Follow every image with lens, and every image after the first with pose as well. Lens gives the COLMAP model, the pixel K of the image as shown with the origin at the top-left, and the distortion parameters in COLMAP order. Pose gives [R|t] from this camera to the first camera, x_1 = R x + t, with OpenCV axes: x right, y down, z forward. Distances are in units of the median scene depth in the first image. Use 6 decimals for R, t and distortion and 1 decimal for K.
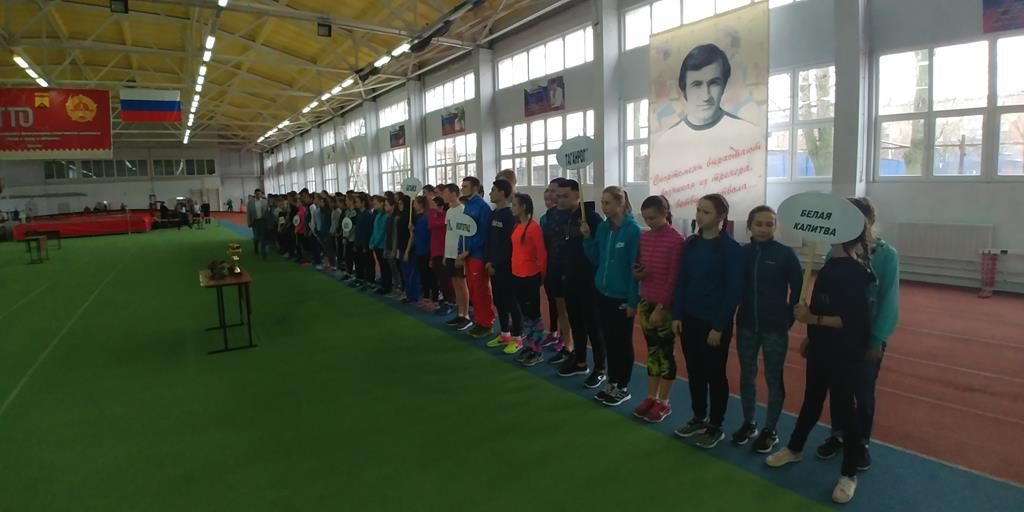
lens RADIAL K [[473.6, 0, 516.1], [0, 473.6, 248.7], [0, 0, 1]] dist [-0.067393, -0.000370]
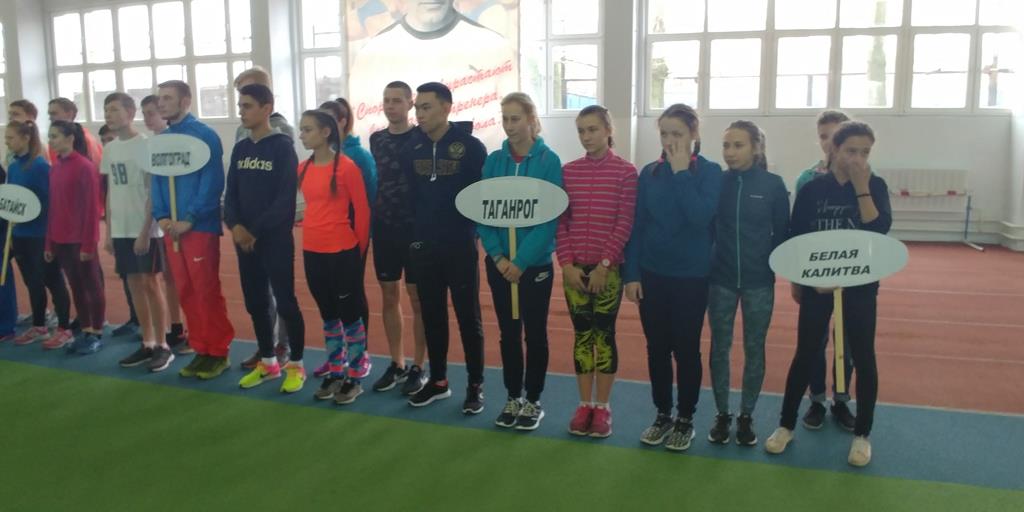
lens RADIAL K [[711.0, 0, 512.0], [0, 711.0, 256.0], [0, 0, 1]] dist [-0.071034, 0.001355]
pose [[0.816107, -0.082026, 0.572051, -0.269364], [0.058016, 0.996504, 0.060119, 0.021594], [-0.574982, -0.015875, 0.818012, 0.148763]]
